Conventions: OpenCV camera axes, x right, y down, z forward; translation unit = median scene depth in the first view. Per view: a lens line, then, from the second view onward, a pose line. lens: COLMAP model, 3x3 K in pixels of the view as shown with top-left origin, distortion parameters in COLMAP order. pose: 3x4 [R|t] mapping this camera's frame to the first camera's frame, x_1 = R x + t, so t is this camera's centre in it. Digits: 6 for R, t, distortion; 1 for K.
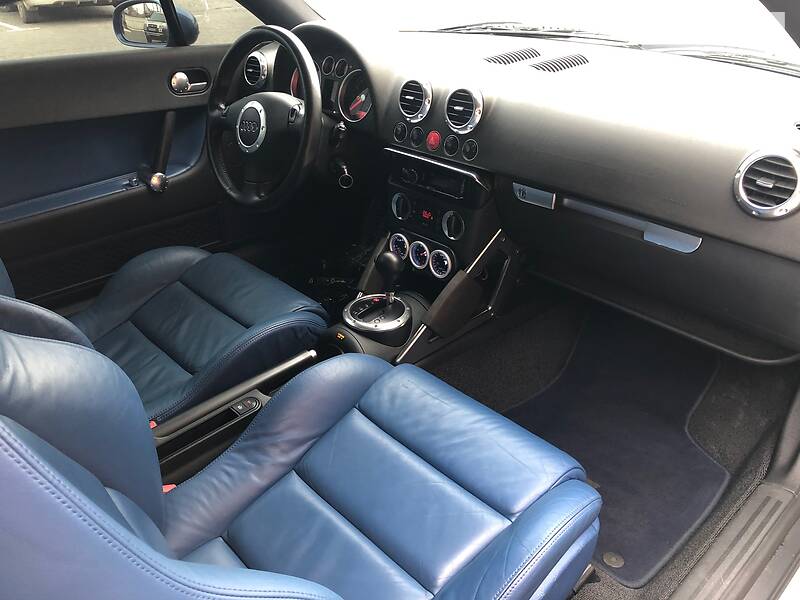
lens RADIAL K [[656.4, 0, 400.8], [0, 656.4, 297.9], [0, 0, 1]] dist [-0.000732, -0.018758]
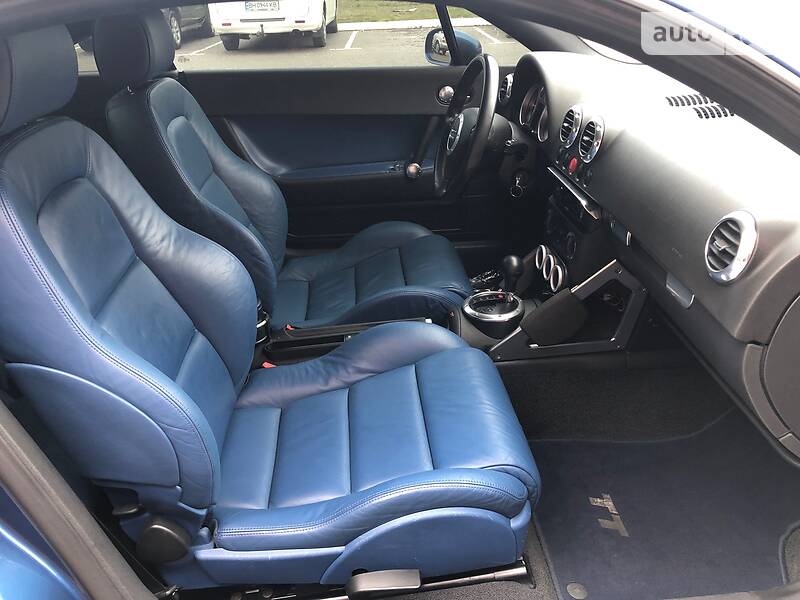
lens RADIAL K [[656.4, 0, 395.6], [0, 656.4, 300.9], [0, 0, 1]] dist [-0.000732, -0.018758]
pose [[0.770974, 0.267997, -0.577734, 0.494631], [-0.278789, 0.957636, 0.072185, -0.021048], [0.572604, 0.105413, 0.813027, -0.027488]]
